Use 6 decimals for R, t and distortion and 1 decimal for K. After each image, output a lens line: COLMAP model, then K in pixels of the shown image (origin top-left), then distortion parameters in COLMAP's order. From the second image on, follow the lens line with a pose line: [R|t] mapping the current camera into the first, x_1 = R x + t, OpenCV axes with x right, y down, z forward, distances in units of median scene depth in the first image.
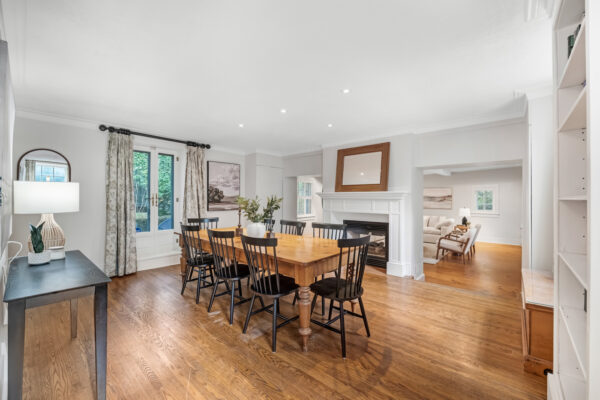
lens RADIAL K [[250.9, 0, 304.9], [0, 250.9, 197.7], [0, 0, 1]] dist [-0.012774, 0.000682]
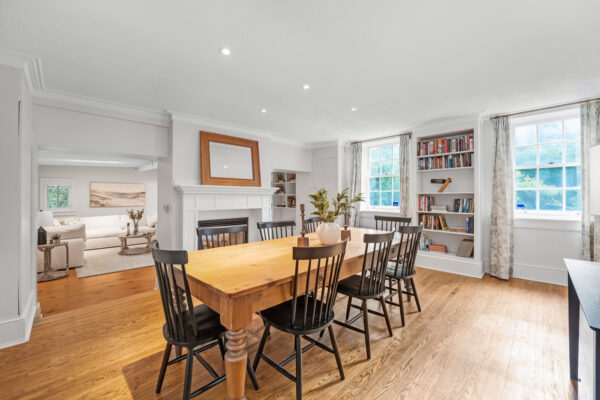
lens RADIAL K [[250.9, 0, 295.5], [0, 250.9, 191.3], [0, 0, 1]] dist [-0.012774, 0.000682]
pose [[0.114535, 0.017486, 0.993265, -0.580847], [0.000258, 0.999845, -0.017631, 0.009648], [-0.993419, 0.002276, 0.114512, 0.596485]]
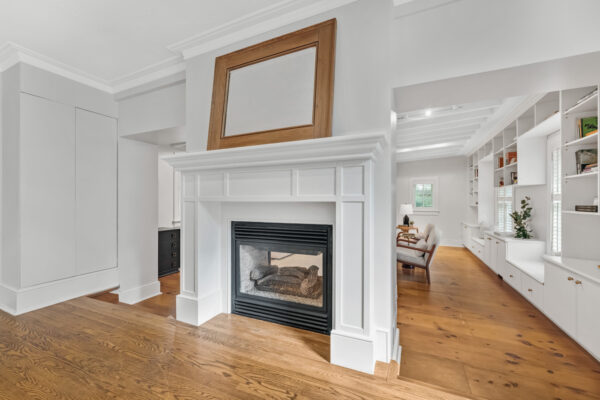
lens RADIAL K [[250.9, 0, 298.2], [0, 250.9, 201.9], [0, 0, 1]] dist [-0.012774, 0.000682]
pose [[0.962055, -0.001794, 0.272851, 0.144642], [0.001337, 0.999997, 0.001863, 0.053719], [-0.272854, -0.001427, 0.962055, 0.531412]]
